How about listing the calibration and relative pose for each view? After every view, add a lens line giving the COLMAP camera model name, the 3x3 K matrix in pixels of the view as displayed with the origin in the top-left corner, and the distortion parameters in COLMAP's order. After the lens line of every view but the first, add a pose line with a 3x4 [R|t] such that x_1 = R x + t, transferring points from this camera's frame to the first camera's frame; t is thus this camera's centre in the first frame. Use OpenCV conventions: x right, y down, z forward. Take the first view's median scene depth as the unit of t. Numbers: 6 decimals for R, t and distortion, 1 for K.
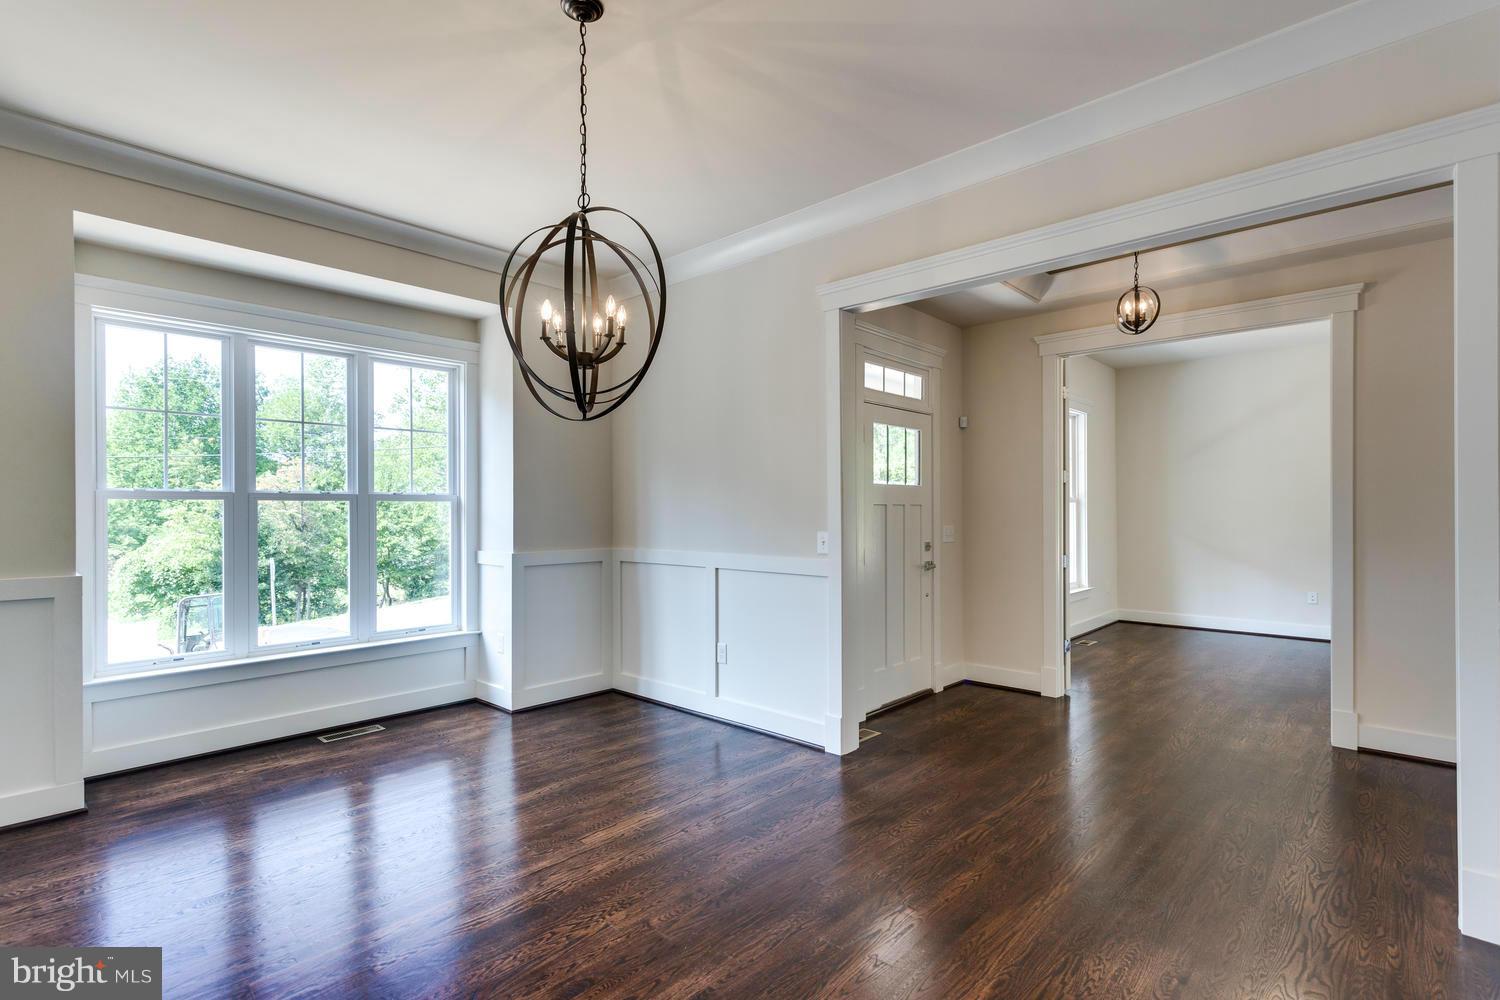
lens RADIAL K [[717.6, 0, 751.2], [0, 717.6, 510.9], [0, 0, 1]] dist [0.007152, 0.000425]
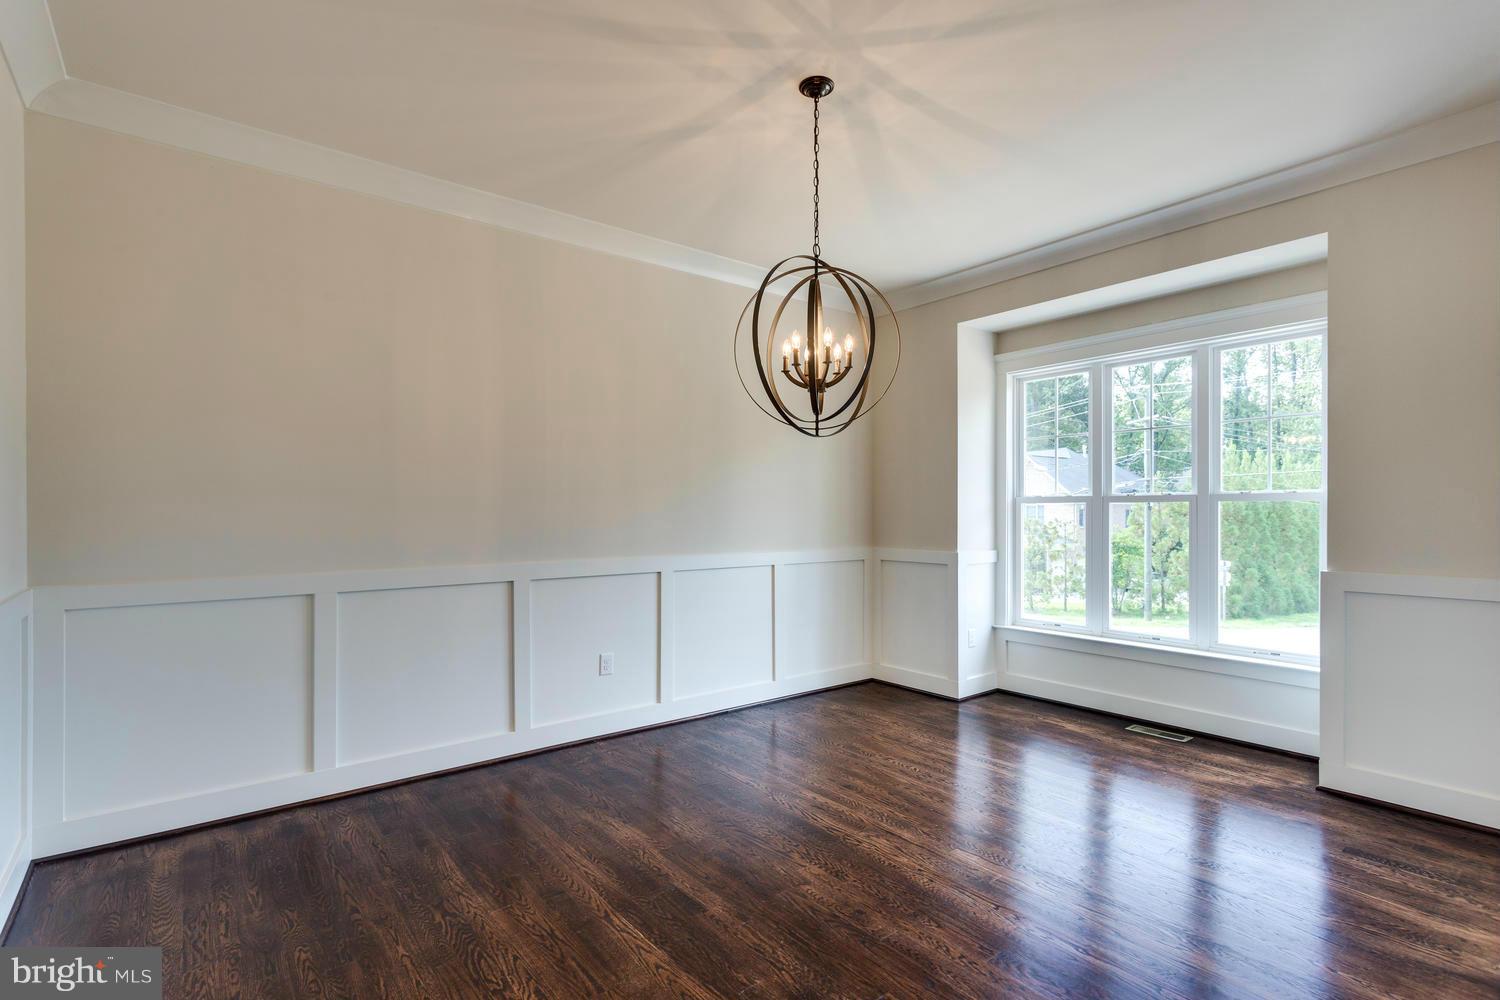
lens RADIAL K [[717.6, 0, 751.2], [0, 717.6, 510.9], [0, 0, 1]] dist [0.007152, 0.000425]
pose [[-0.149415, 0.002194, -0.988772, 0.548987], [-0.002429, 0.999994, 0.002586, -0.002438], [0.988772, 0.002788, -0.149408, 0.618087]]
